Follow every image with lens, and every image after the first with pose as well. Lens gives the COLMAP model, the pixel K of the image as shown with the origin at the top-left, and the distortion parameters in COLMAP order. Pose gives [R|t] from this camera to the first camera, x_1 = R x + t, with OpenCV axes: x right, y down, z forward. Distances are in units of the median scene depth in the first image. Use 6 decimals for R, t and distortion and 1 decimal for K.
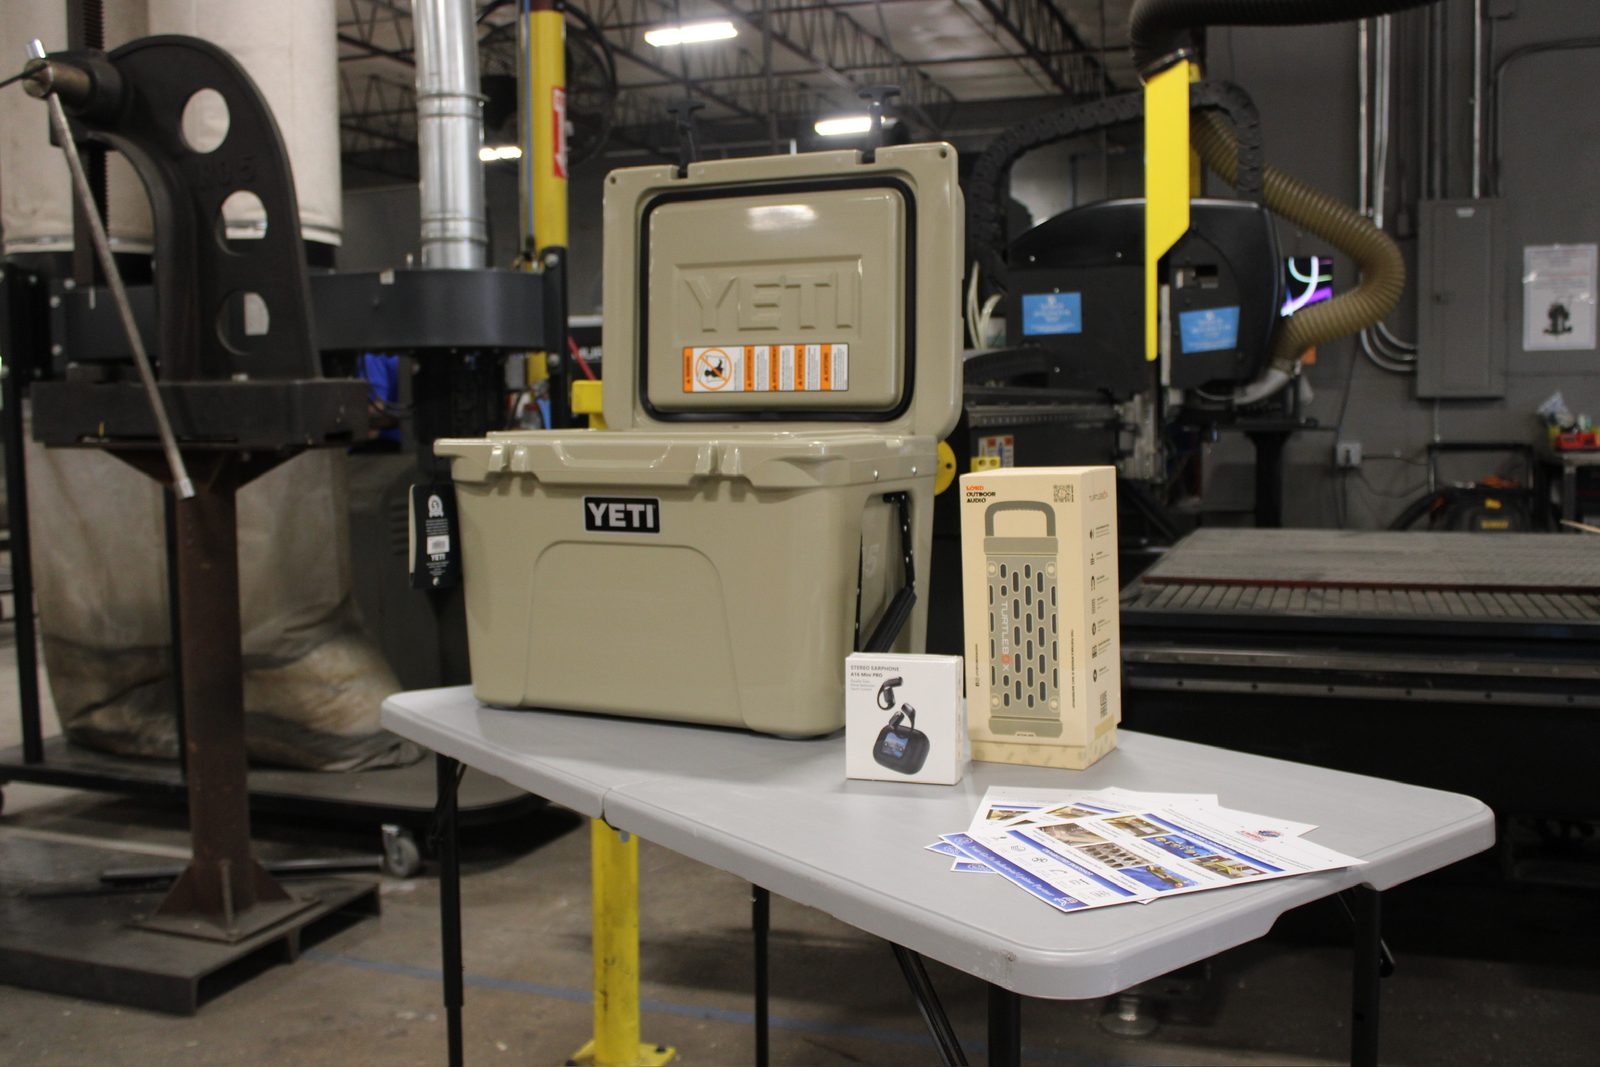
lens RADIAL K [[1488.9, 0, 832.6], [0, 1488.9, 508.1], [0, 0, 1]] dist [-0.055178, 0.002161]
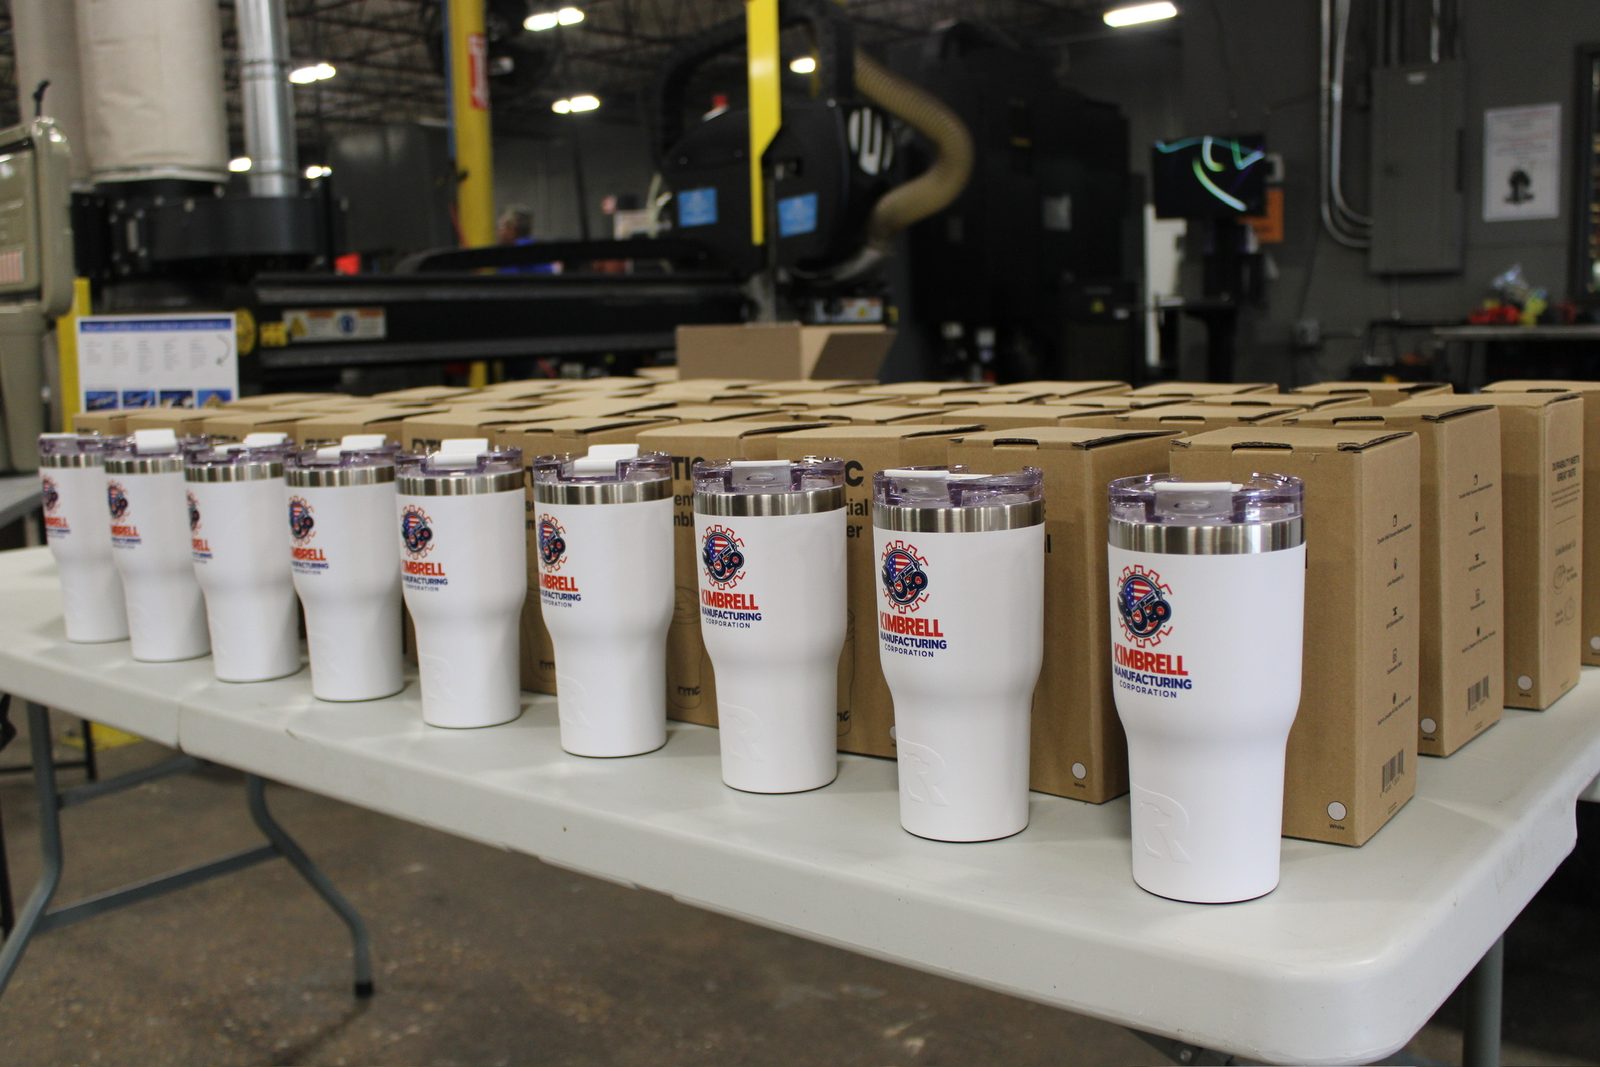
lens RADIAL K [[1488.9, 0, 832.6], [0, 1488.9, 508.1], [0, 0, 1]] dist [-0.055178, 0.002161]
pose [[0.941019, 0.027726, -0.337217, 0.403775], [-0.005087, 0.997684, 0.067835, 0.016841], [0.338316, -0.062119, 0.938980, -0.053829]]
